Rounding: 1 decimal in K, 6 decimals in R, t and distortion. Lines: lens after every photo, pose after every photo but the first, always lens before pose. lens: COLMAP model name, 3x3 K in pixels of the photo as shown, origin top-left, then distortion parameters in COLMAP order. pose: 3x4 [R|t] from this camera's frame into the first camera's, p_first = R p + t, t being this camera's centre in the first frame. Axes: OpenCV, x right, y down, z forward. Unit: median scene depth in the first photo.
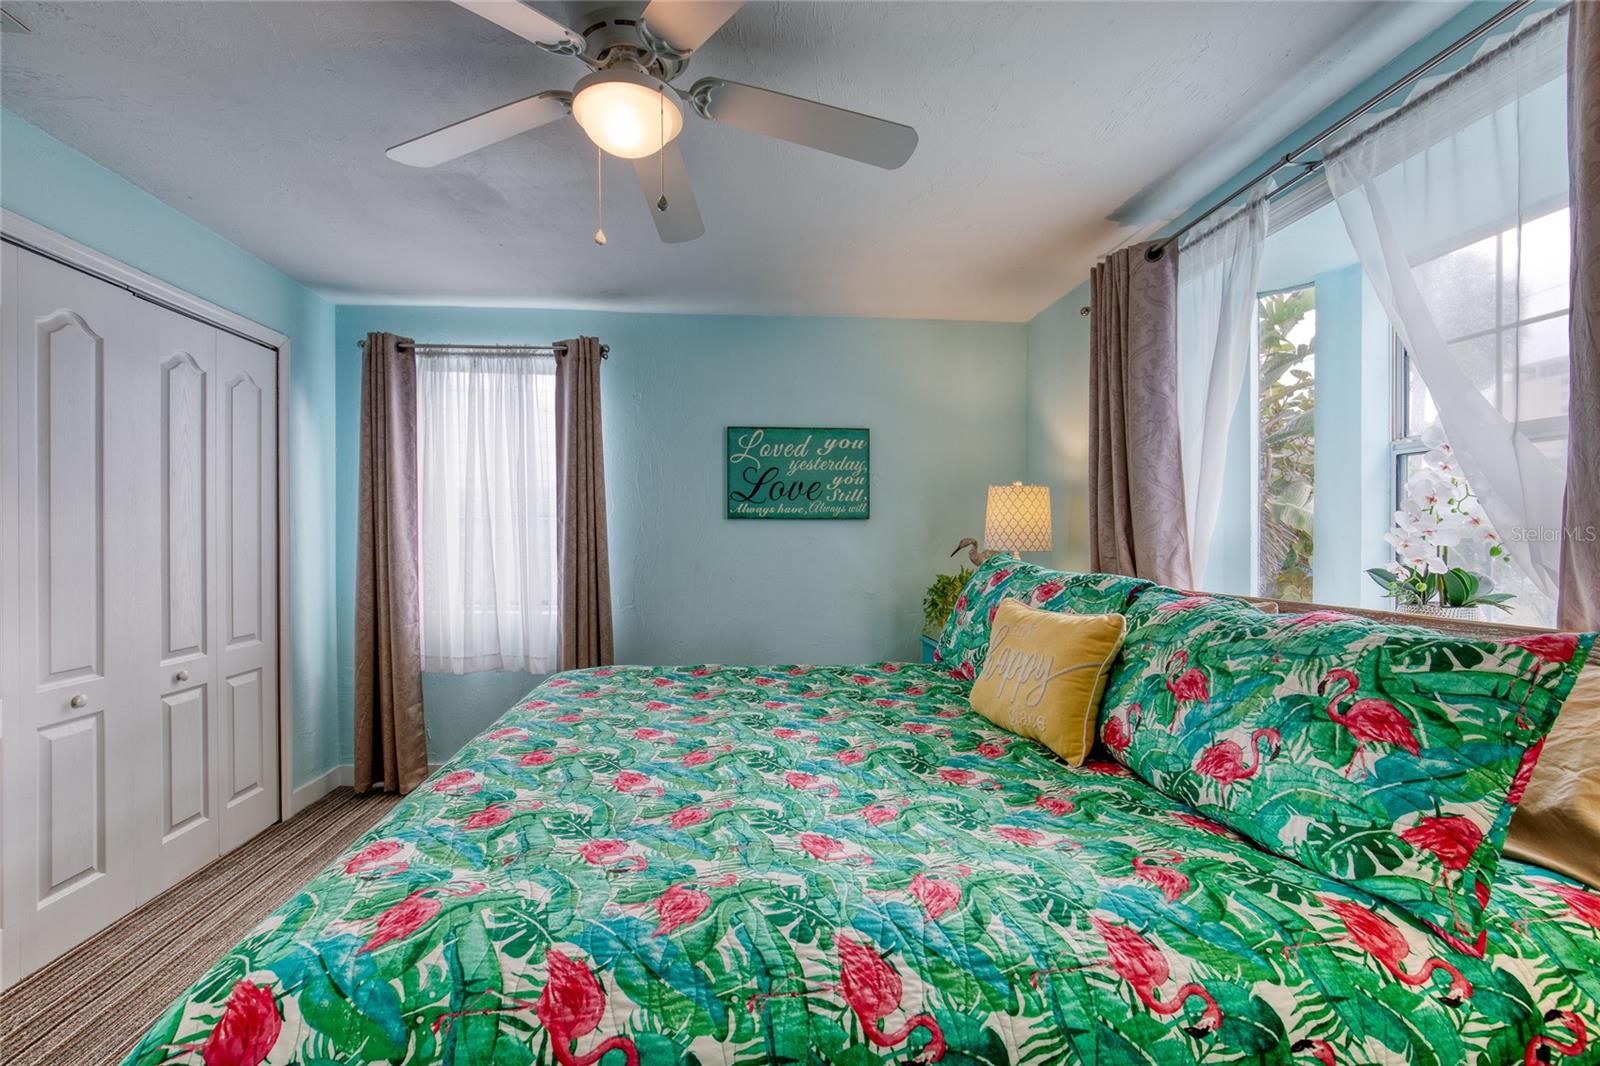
lens RADIAL K [[724.9, 0, 798.5], [0, 724.9, 536.0], [0, 0, 1]] dist [-0.014222, 0.001522]
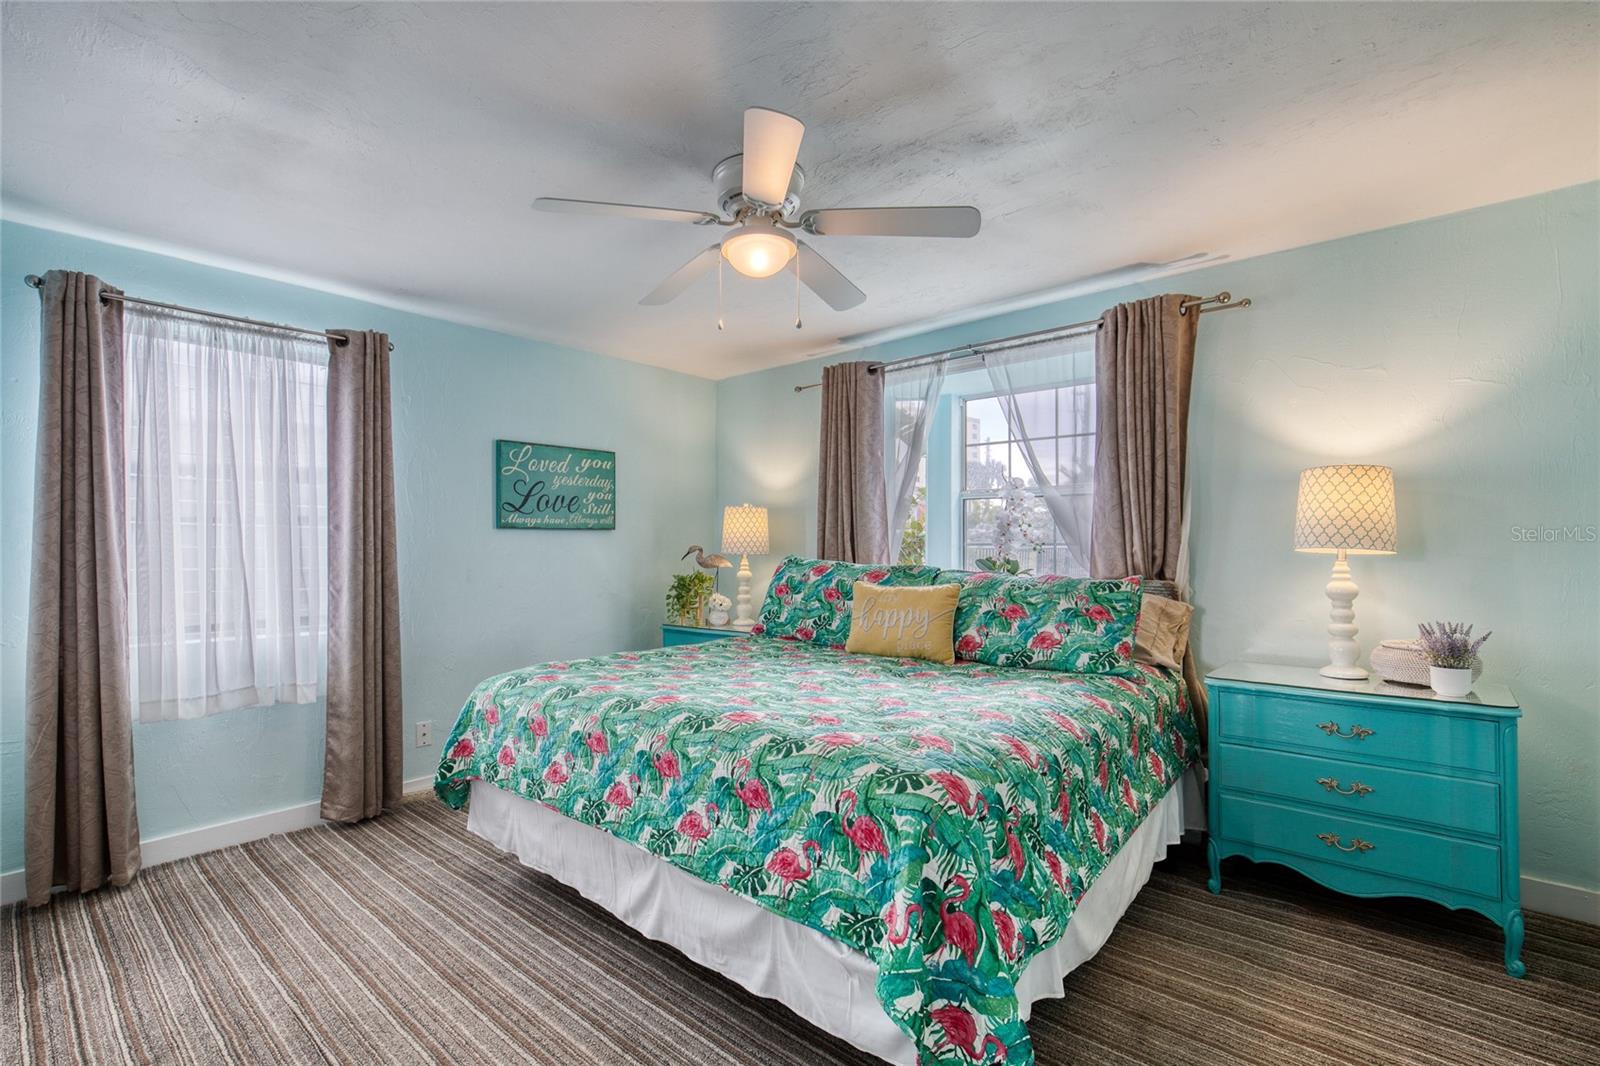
lens RADIAL K [[724.9, 0, 784.0], [0, 724.9, 539.5], [0, 0, 1]] dist [-0.014222, 0.001522]
pose [[0.723581, -0.000191, 0.690240, -0.544589], [0.005352, 0.999971, -0.005334, -0.000119], [-0.690219, 0.007554, 0.723561, -0.031913]]
